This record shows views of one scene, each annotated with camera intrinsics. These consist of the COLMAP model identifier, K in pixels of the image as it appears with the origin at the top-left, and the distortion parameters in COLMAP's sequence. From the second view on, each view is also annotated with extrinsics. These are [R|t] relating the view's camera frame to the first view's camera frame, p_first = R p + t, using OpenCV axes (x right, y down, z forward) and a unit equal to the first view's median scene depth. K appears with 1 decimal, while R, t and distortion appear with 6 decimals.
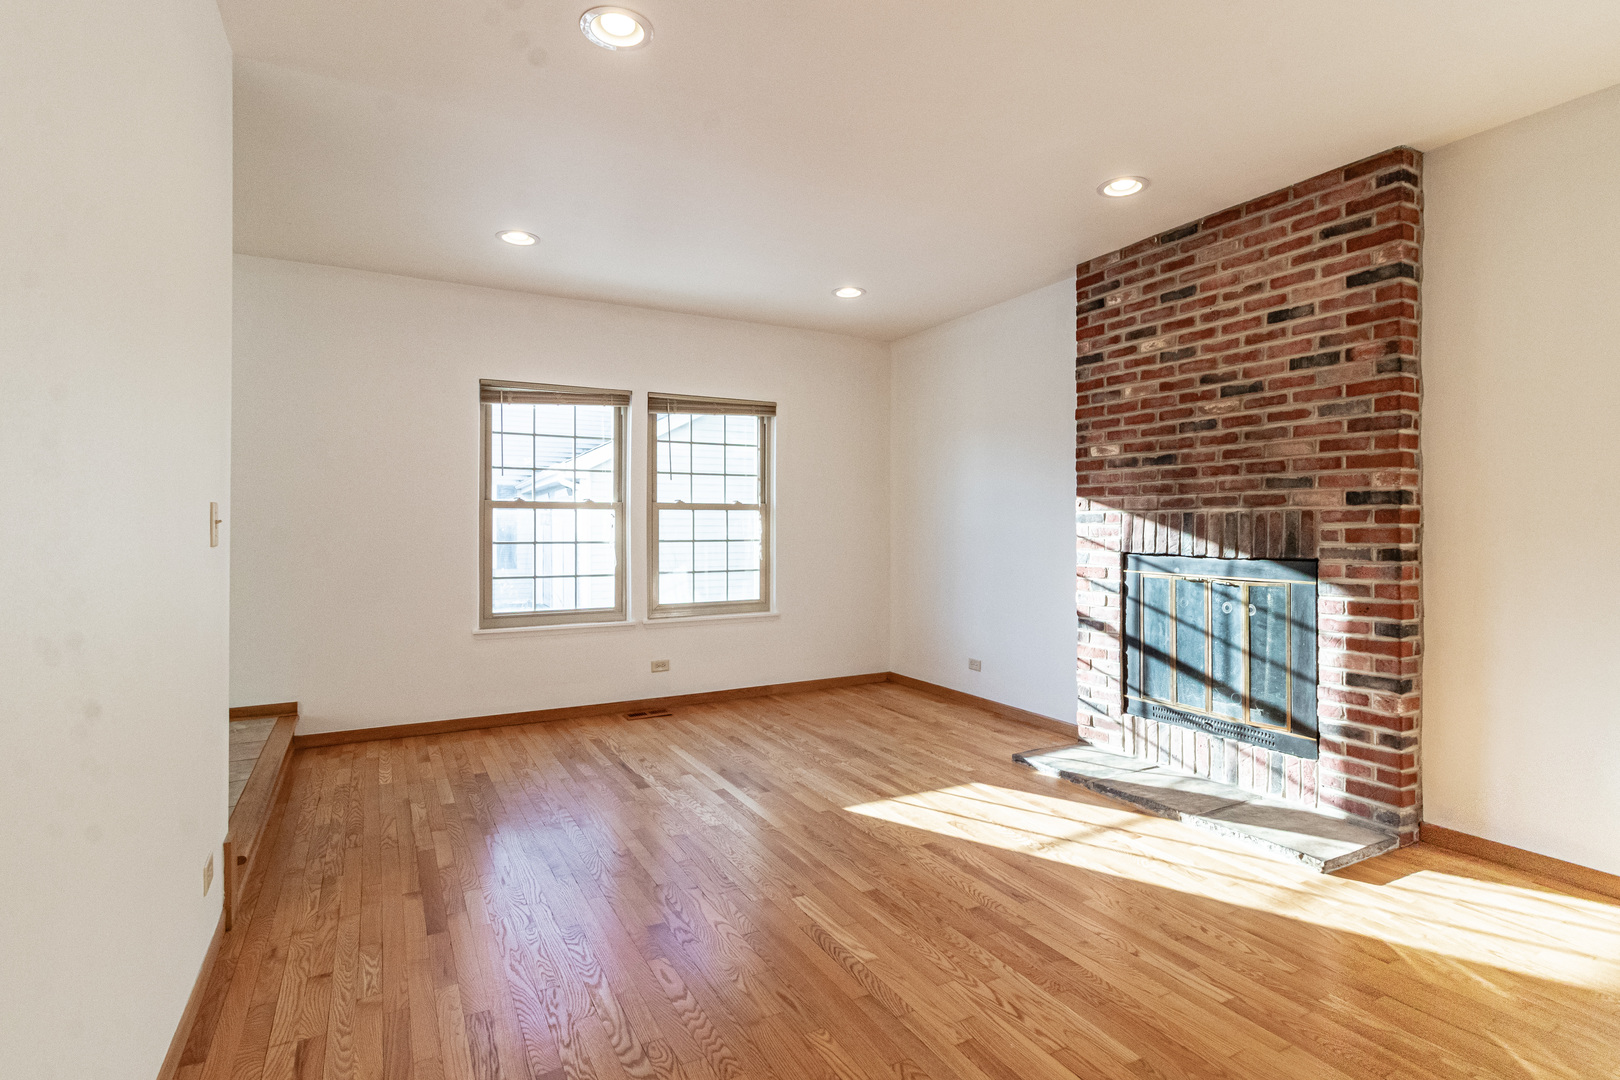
lens RADIAL K [[797.0, 0, 828.3], [0, 797.0, 517.3], [0, 0, 1]] dist [0.001869, 0.000793]
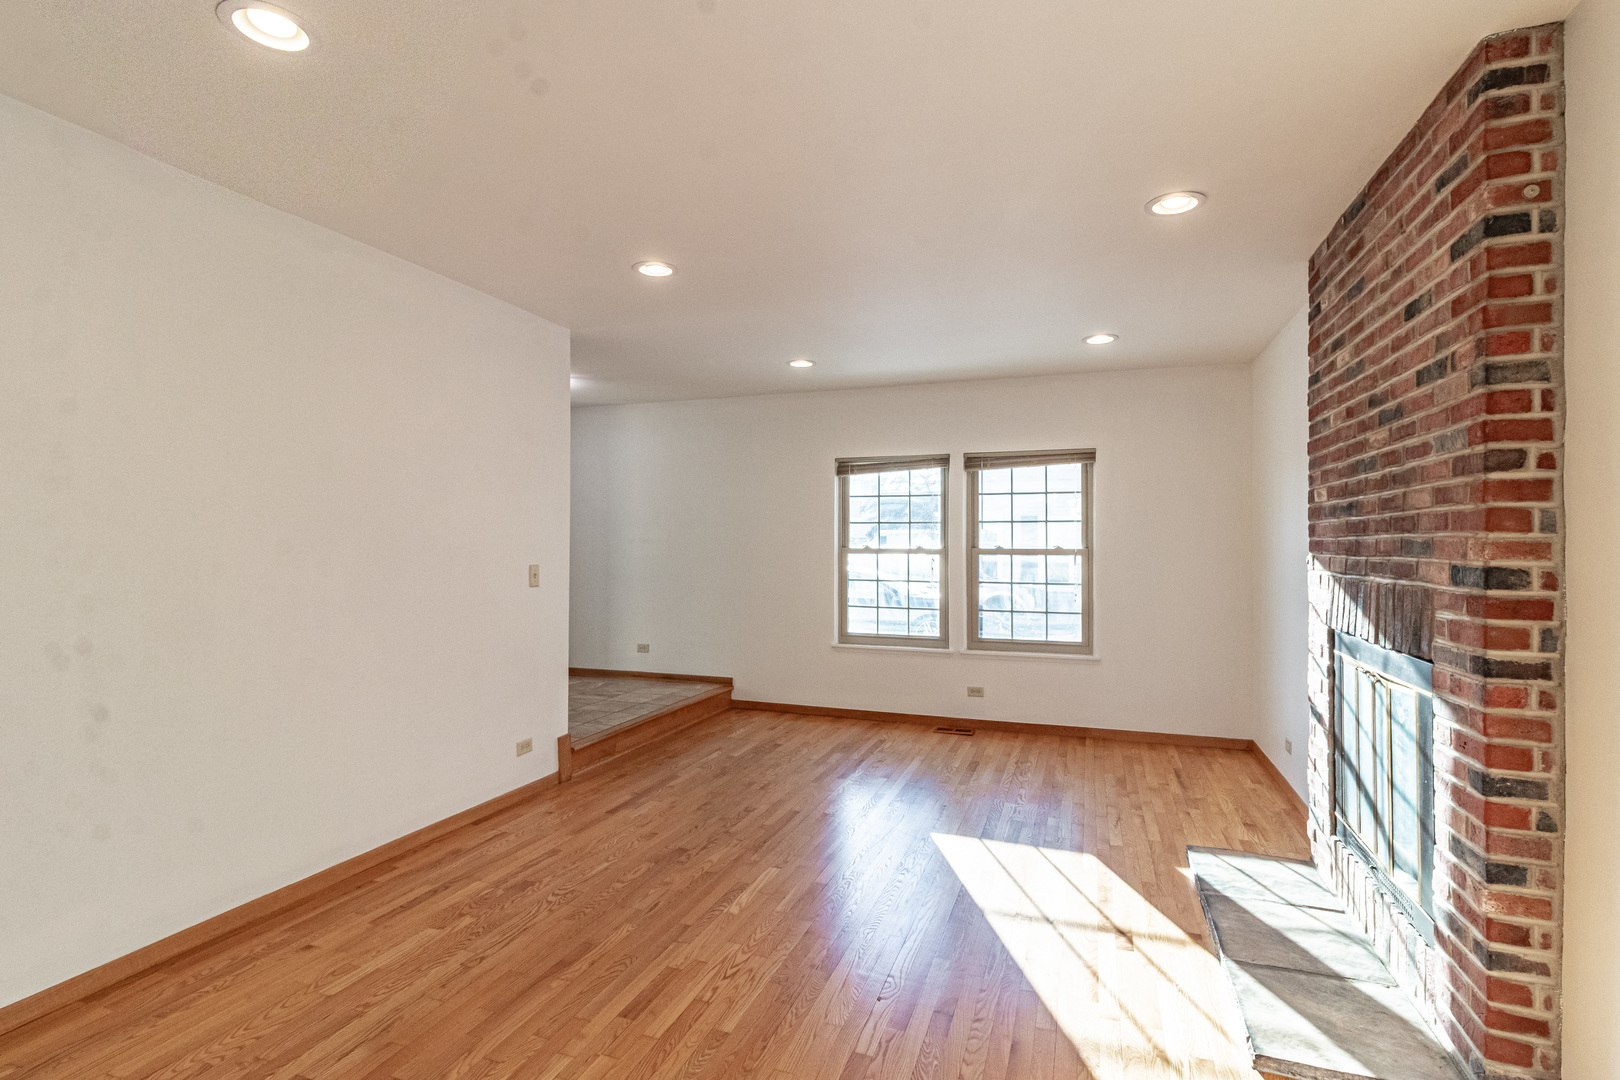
lens RADIAL K [[766.2, 0, 815.9], [0, 766.2, 533.8], [0, 0, 1]] dist [0.004194, 0.000458]
pose [[0.662430, -0.007323, -0.749088, 0.588516], [0.002953, 0.999970, -0.007164, -0.041686], [0.749118, 0.002534, 0.662431, 0.126556]]
